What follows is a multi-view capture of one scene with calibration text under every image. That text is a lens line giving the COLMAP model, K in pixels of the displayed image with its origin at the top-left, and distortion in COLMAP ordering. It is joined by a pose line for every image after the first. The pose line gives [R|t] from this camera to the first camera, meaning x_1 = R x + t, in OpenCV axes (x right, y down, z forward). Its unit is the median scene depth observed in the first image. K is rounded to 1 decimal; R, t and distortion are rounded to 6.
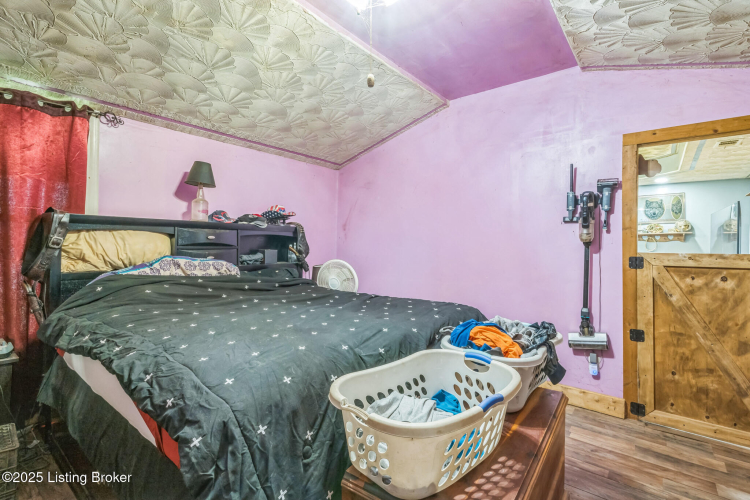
lens RADIAL K [[355.4, 0, 375.0], [0, 355.4, 250.0], [0, 0, 1]] dist [-0.000973, -0.000158]
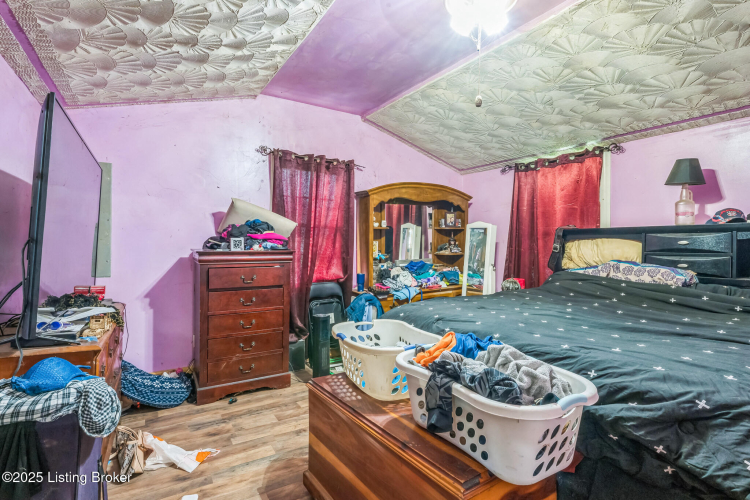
lens RADIAL K [[355.4, 0, 375.0], [0, 355.4, 250.0], [0, 0, 1]] dist [-0.000973, -0.000158]
pose [[-0.316643, -0.005302, -0.948530, 0.676961], [-0.031572, 0.999489, 0.004953, 0.003277], [0.948019, 0.031515, -0.316649, 0.605167]]
